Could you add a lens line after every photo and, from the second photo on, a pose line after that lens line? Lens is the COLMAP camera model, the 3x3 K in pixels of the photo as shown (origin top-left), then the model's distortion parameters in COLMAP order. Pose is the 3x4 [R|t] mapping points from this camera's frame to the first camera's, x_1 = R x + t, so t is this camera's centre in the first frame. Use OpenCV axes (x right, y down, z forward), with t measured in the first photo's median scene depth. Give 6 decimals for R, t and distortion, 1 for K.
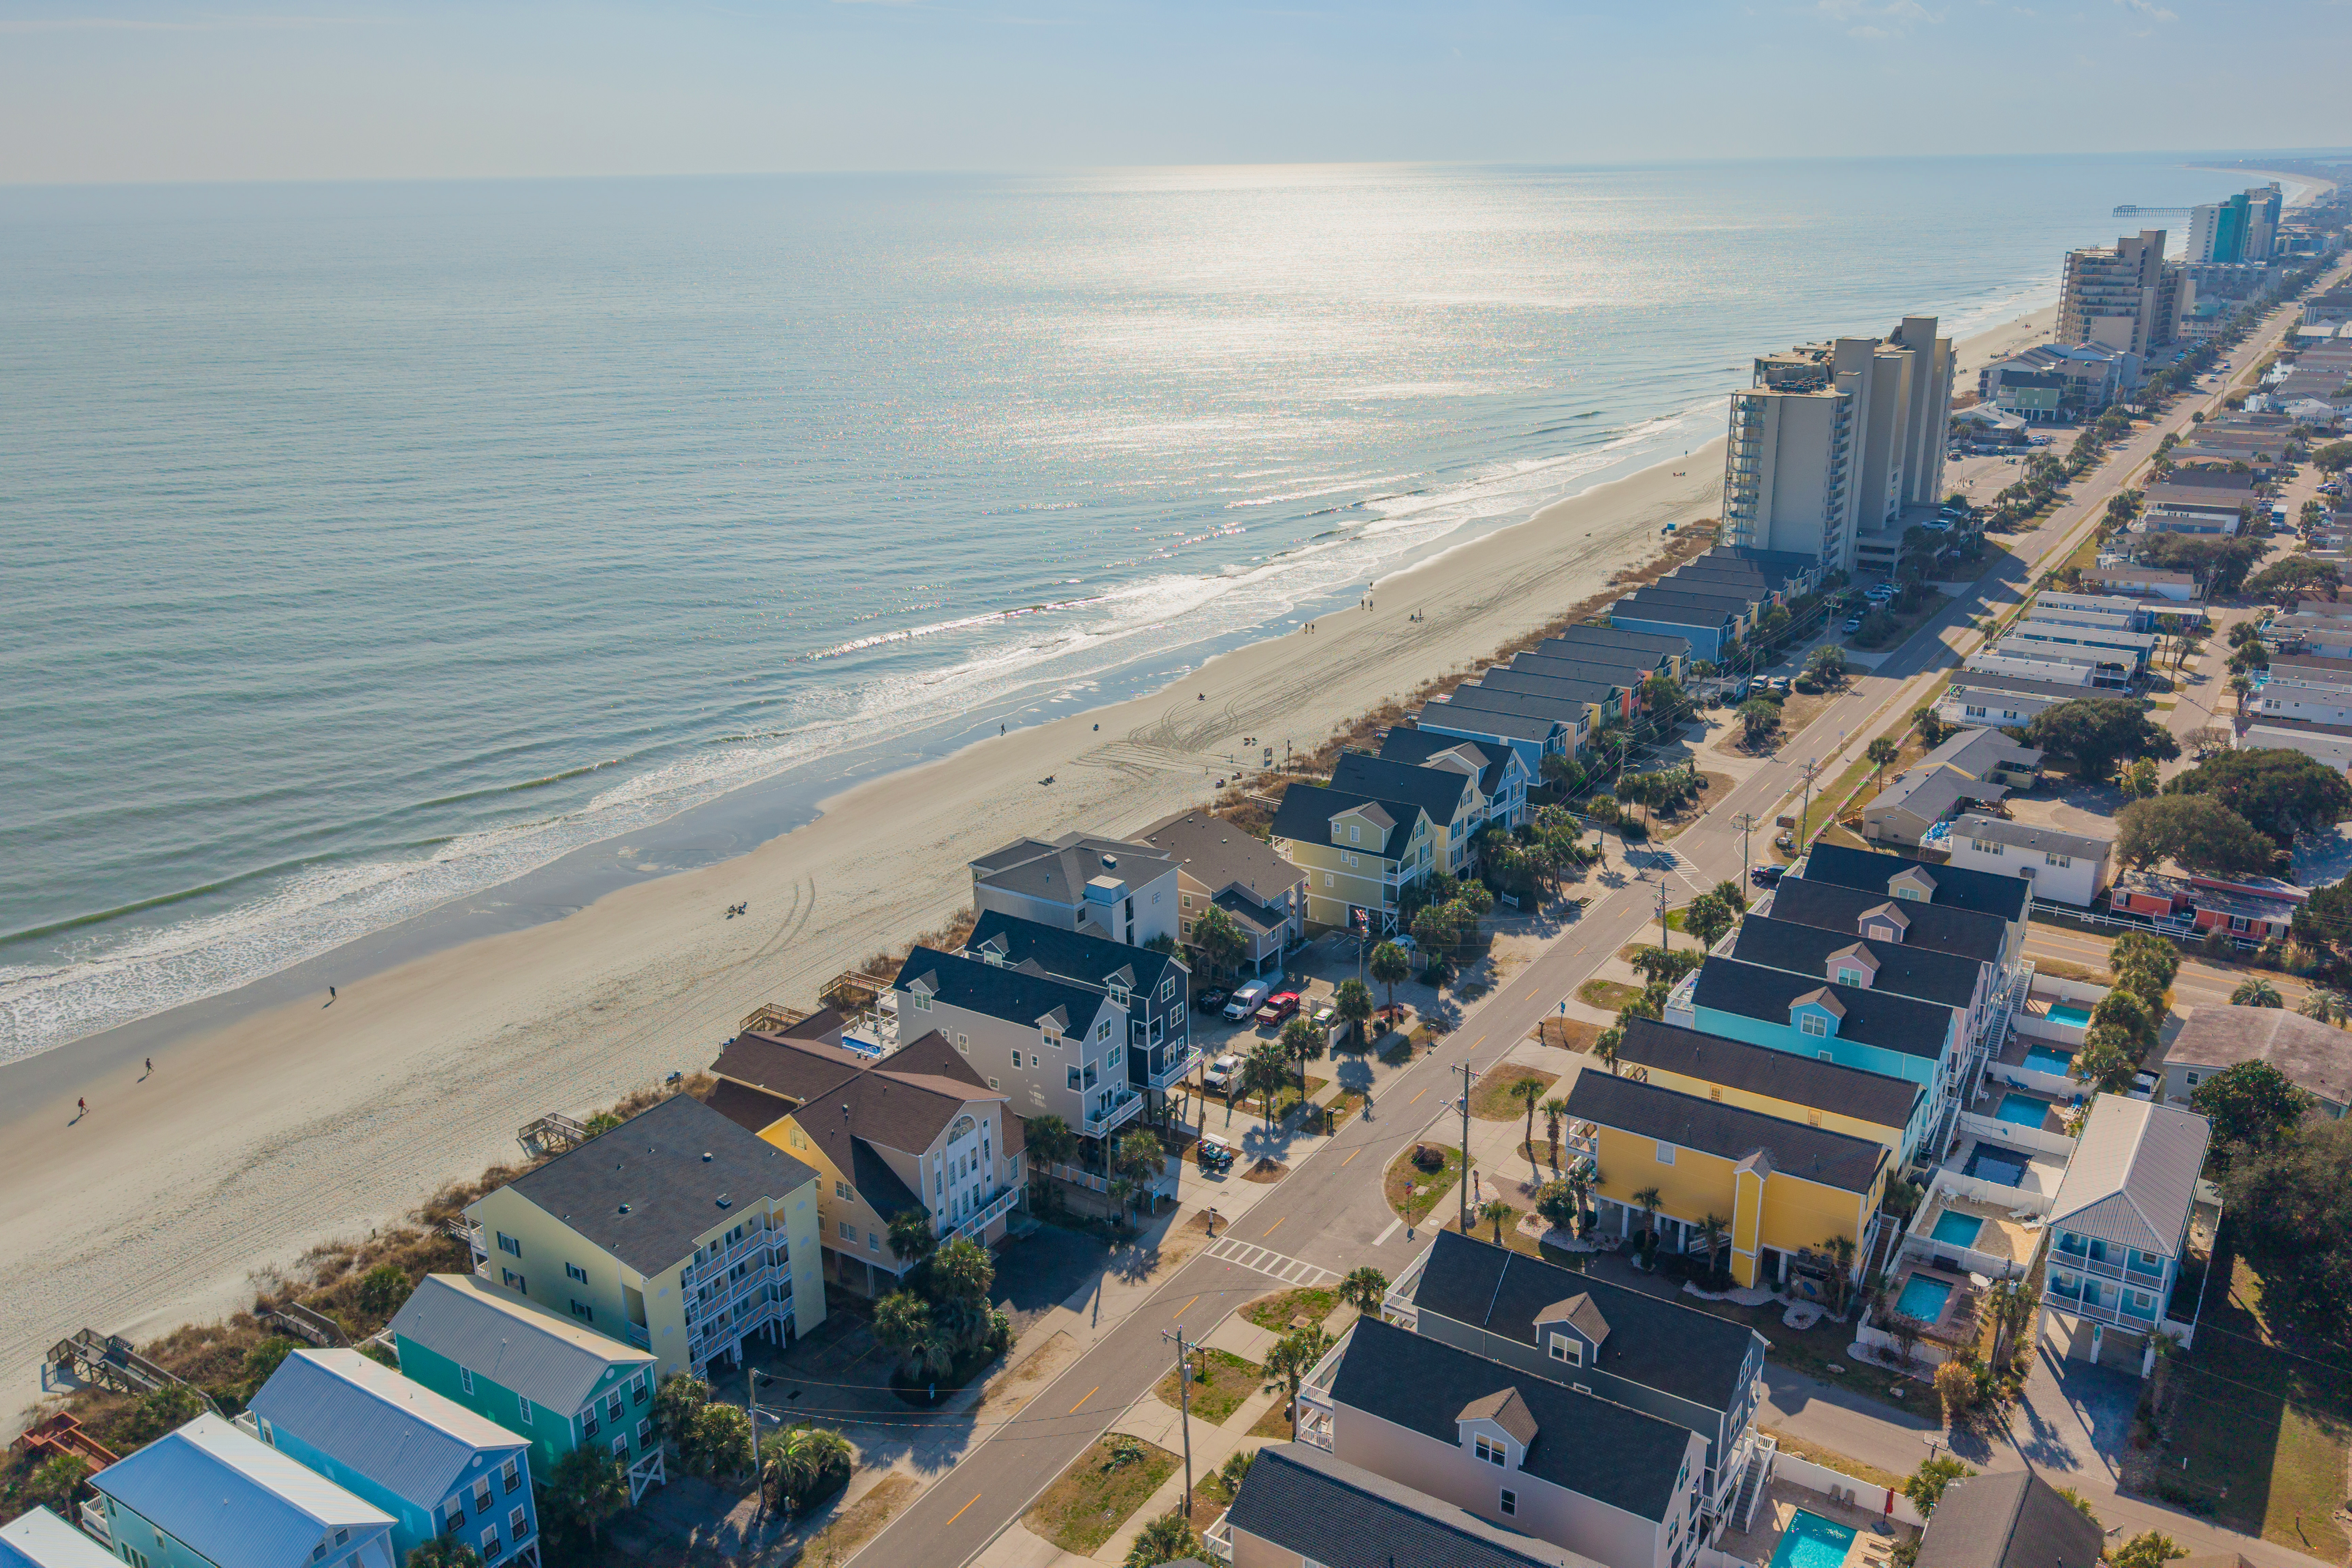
lens RADIAL K [[1848.0, 0, 1209.3], [0, 1848.0, 802.2], [0, 0, 1]] dist [0.040450, -0.042329]
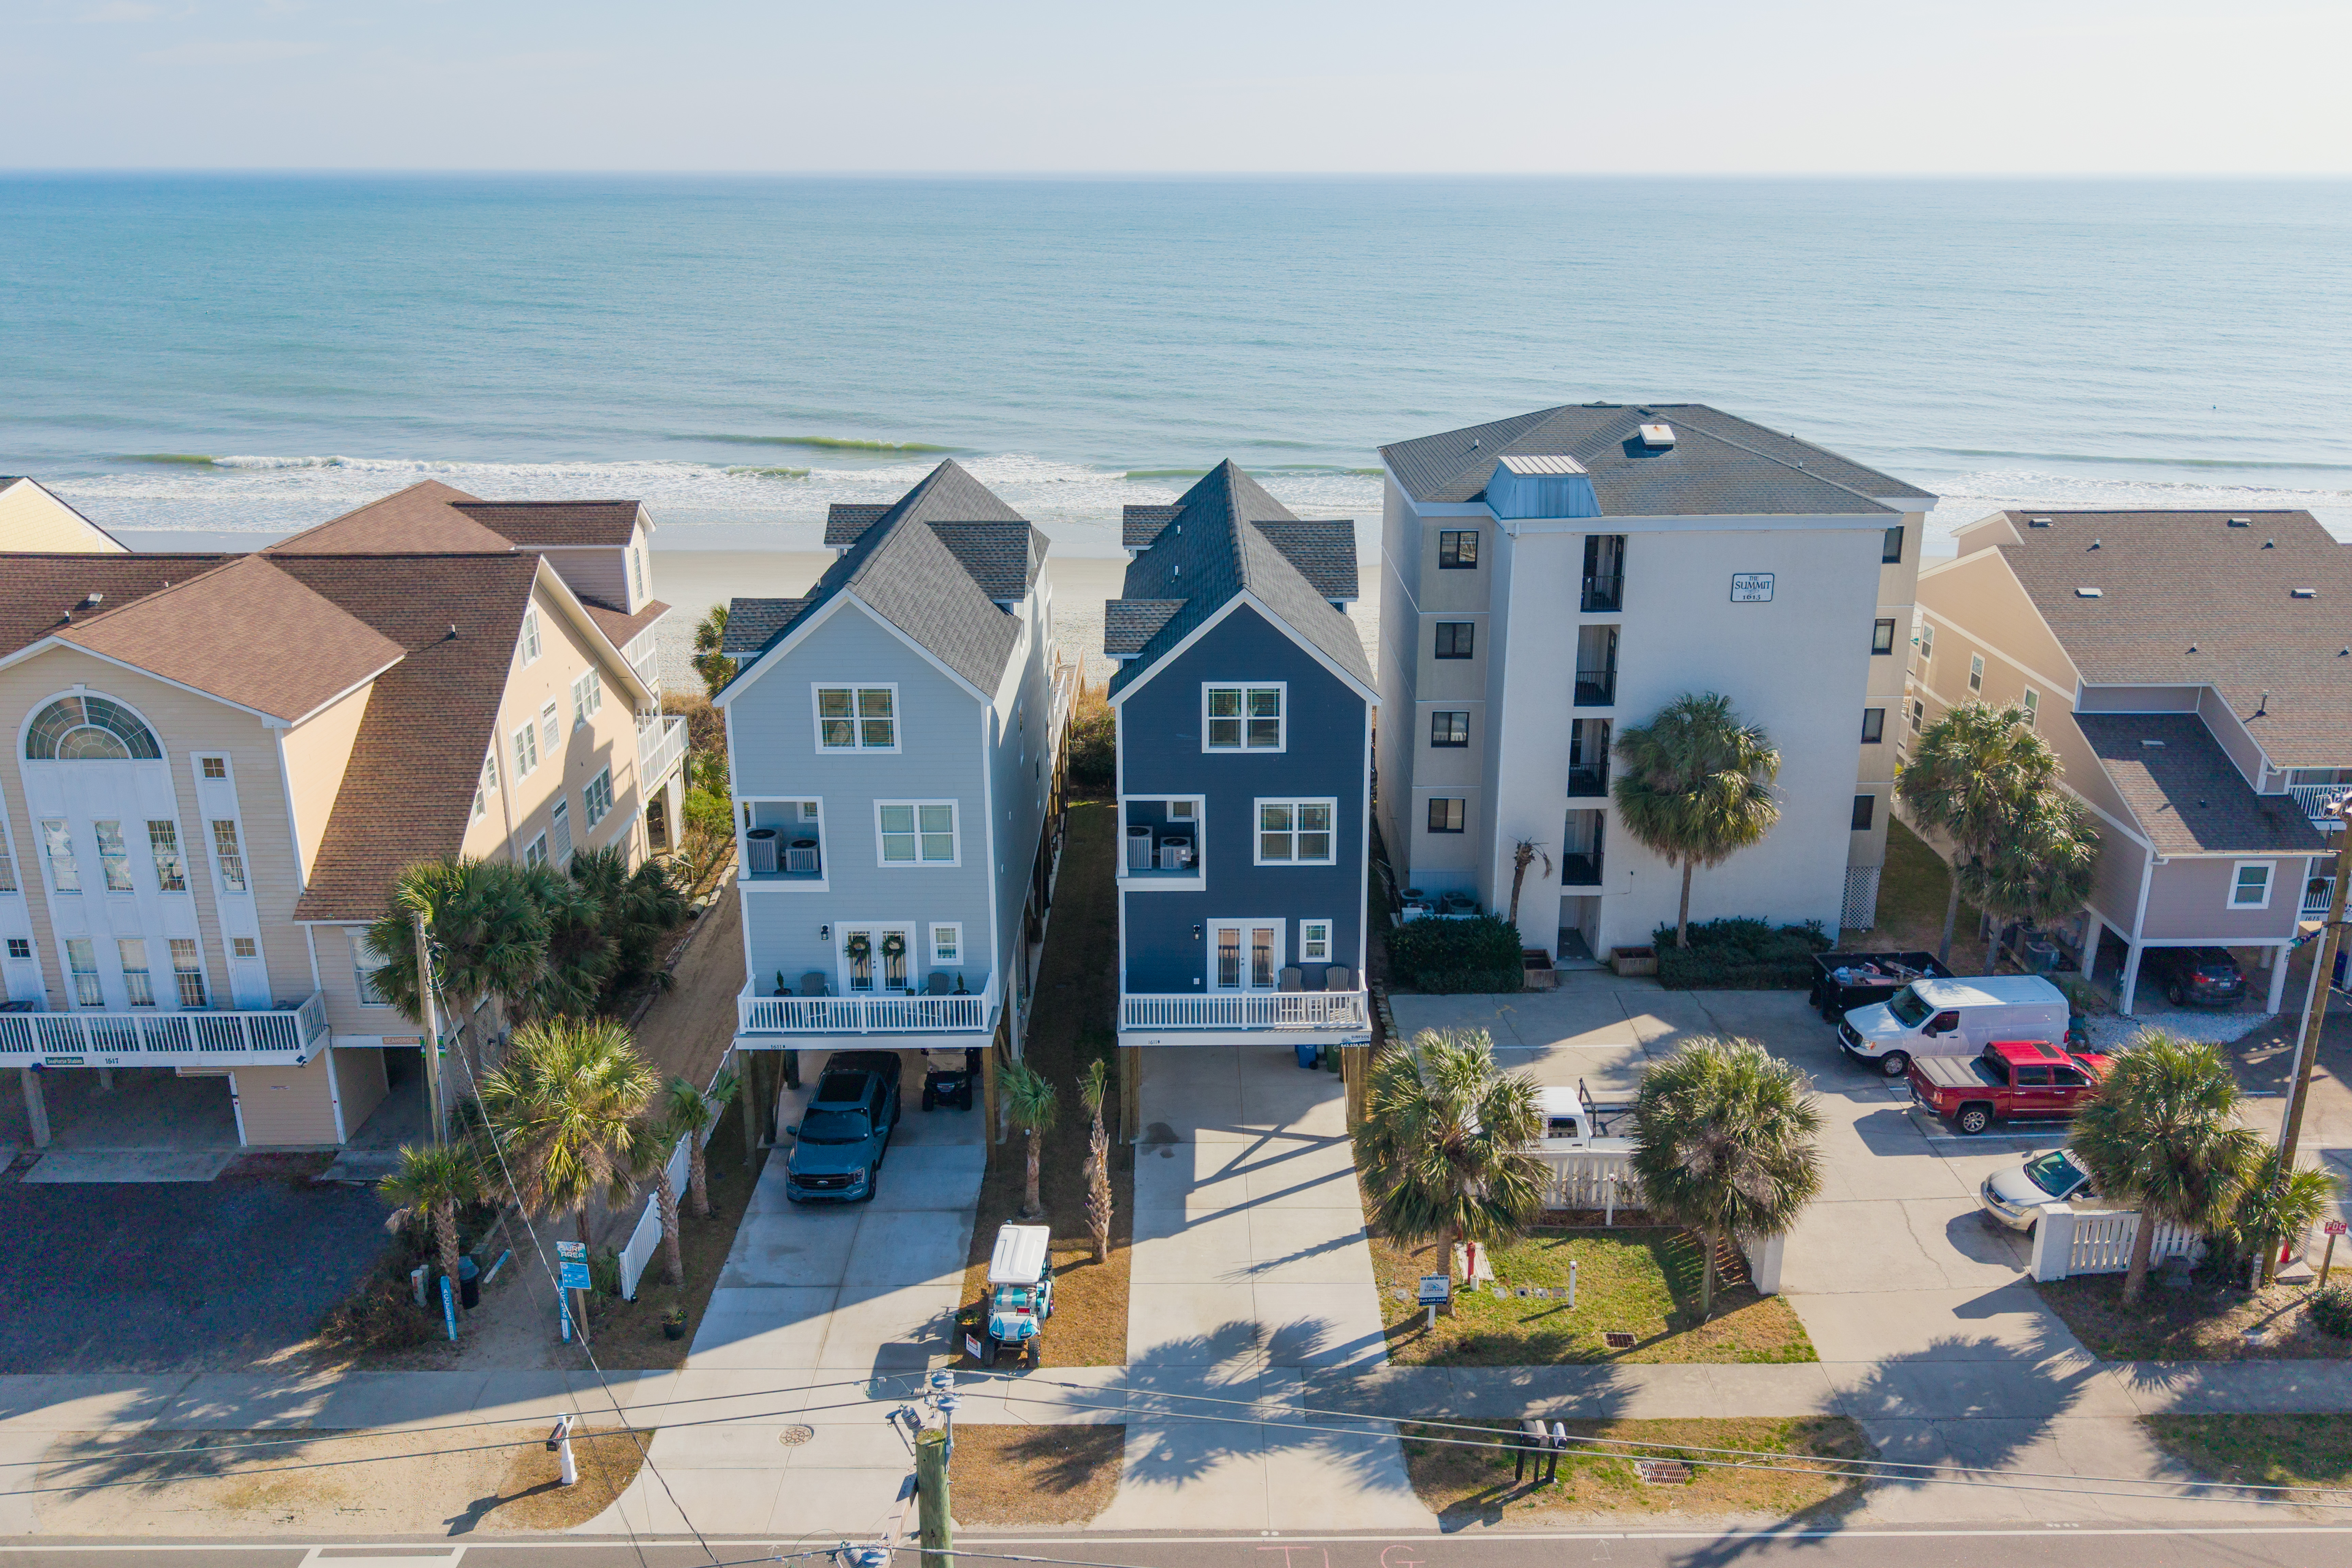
lens RADIAL K [[1848.0, 0, 1215.8], [0, 1848.0, 779.5], [0, 0, 1]] dist [0.040450, -0.042329]
pose [[0.548558, 0.272034, -0.790621, 0.205604], [-0.281251, 0.950525, 0.131912, 0.076541], [0.787389, 0.150001, 0.597928, 0.852722]]
